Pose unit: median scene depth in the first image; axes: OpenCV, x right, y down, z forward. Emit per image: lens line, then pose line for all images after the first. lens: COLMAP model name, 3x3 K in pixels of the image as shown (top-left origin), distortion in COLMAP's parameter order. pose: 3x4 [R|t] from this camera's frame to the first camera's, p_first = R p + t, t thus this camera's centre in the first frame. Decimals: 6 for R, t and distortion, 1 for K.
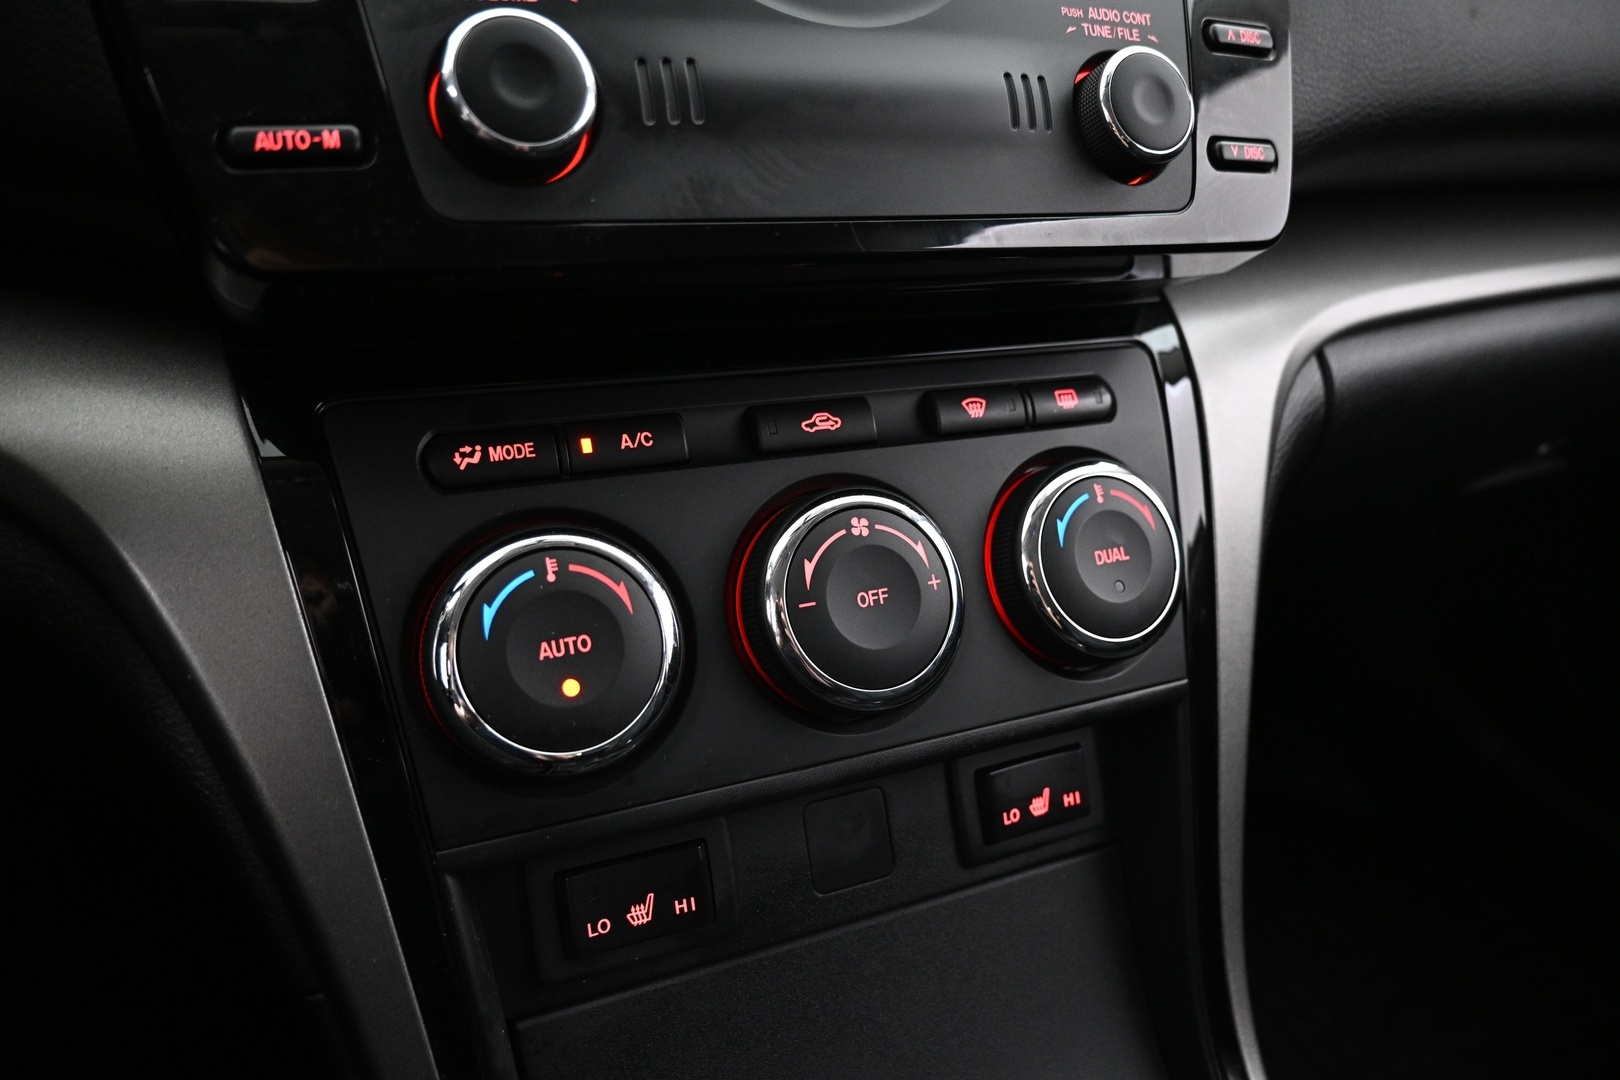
lens RADIAL K [[1093.7, 0, 810.0], [0, 1093.7, 540.0], [0, 0, 1]] dist [-0.010339, -0.002507]
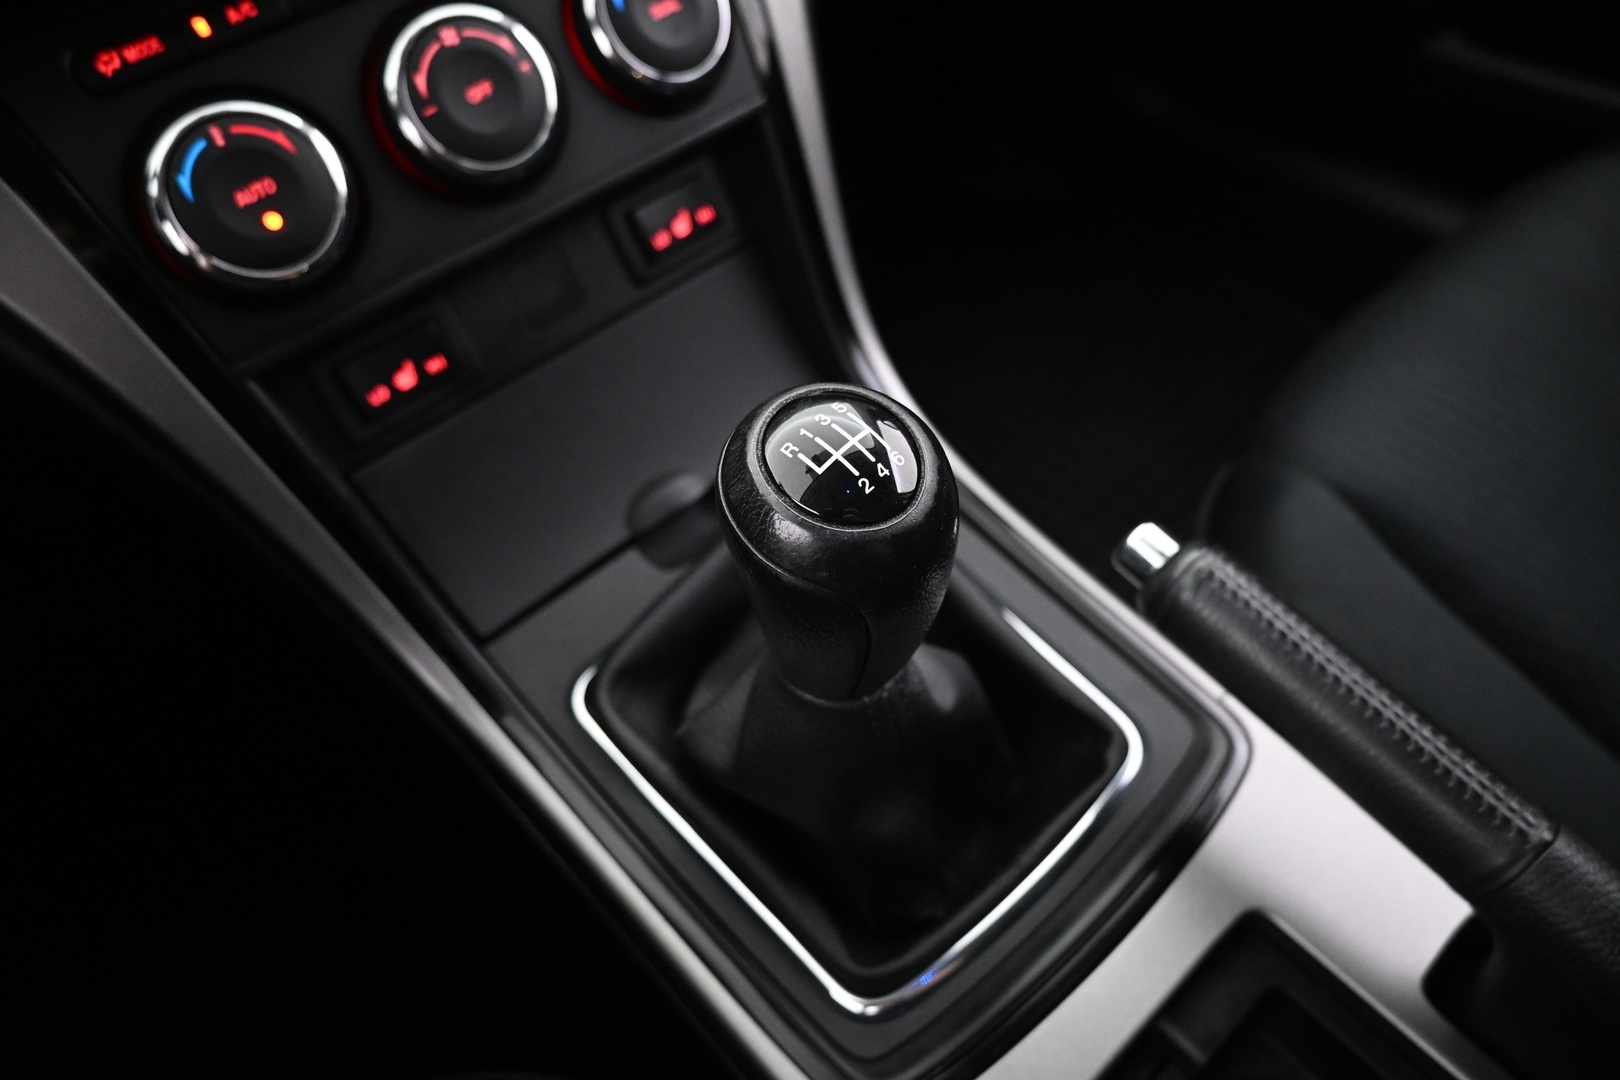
lens RADIAL K [[1093.7, 0, 810.0], [0, 1093.7, 540.0], [0, 0, 1]] dist [-0.010339, -0.002507]
pose [[0.943650, -0.319003, 0.088103, 0.129109], [0.257632, 0.875193, 0.409467, 0.079749], [-0.207728, -0.363696, 0.908061, -0.398596]]
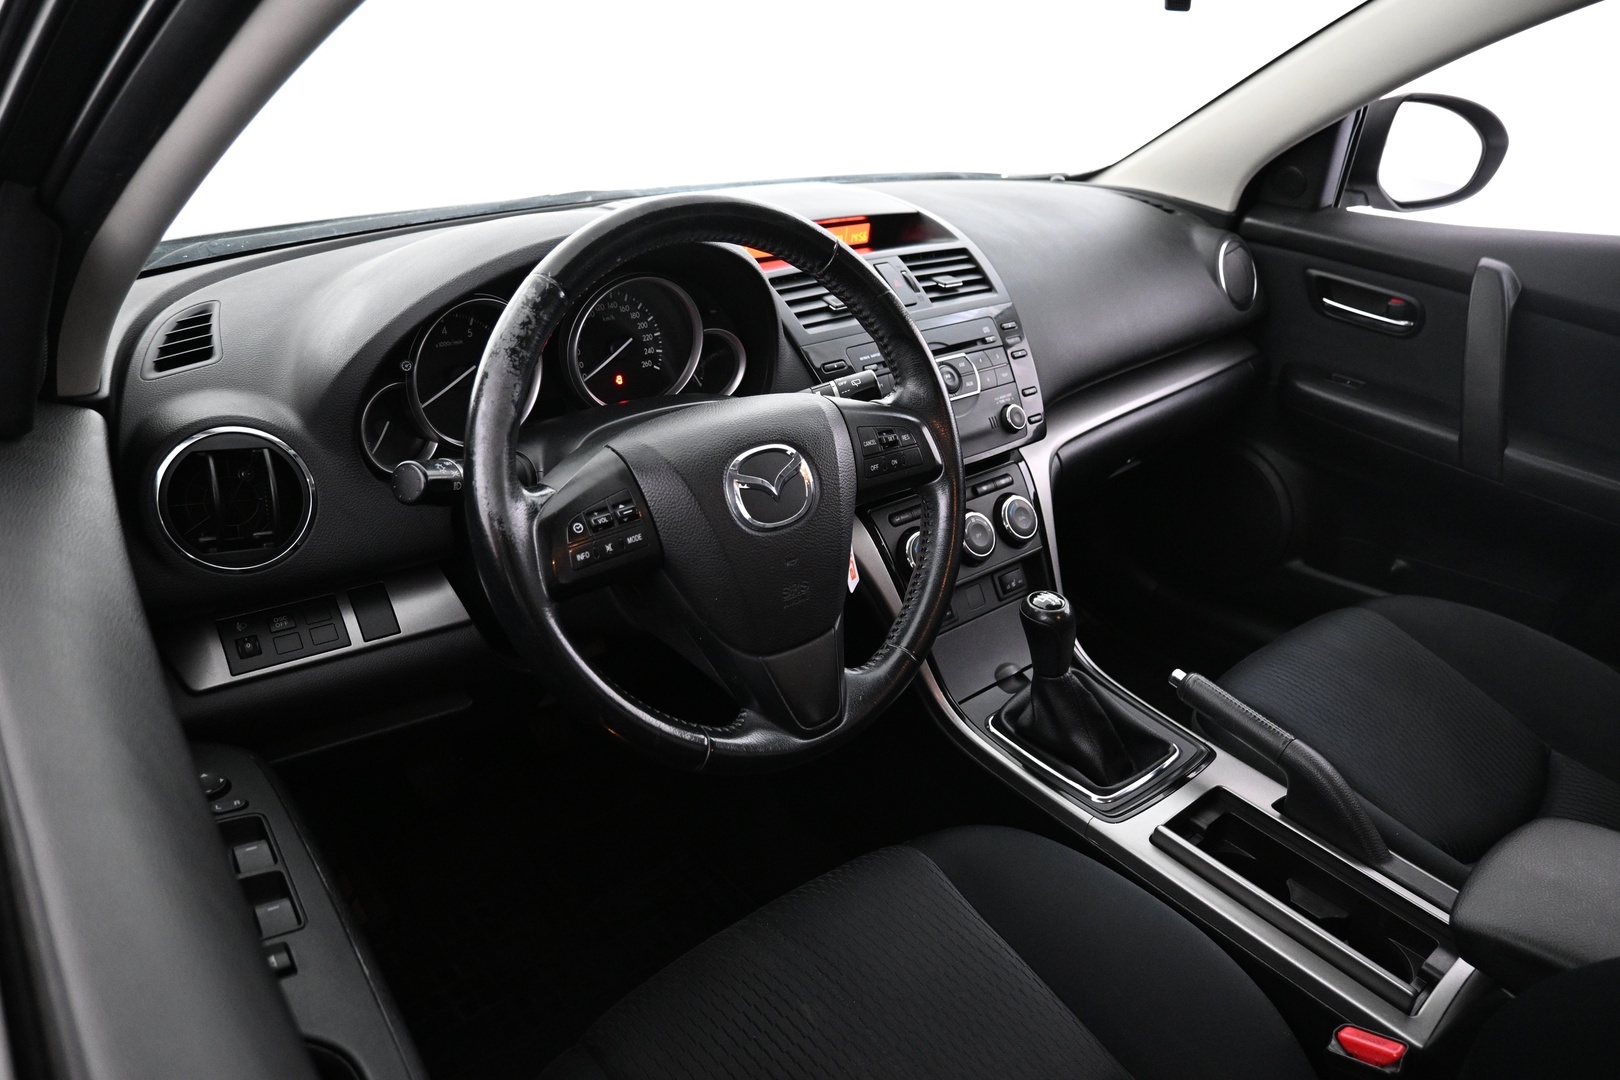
lens RADIAL K [[1093.7, 0, 810.0], [0, 1093.7, 540.0], [0, 0, 1]] dist [-0.010339, -0.002507]
pose [[0.961536, -0.166331, 0.218593, -1.432170], [0.169166, 0.985570, 0.005821, -0.063204], [-0.216407, 0.031381, 0.975799, -2.896871]]
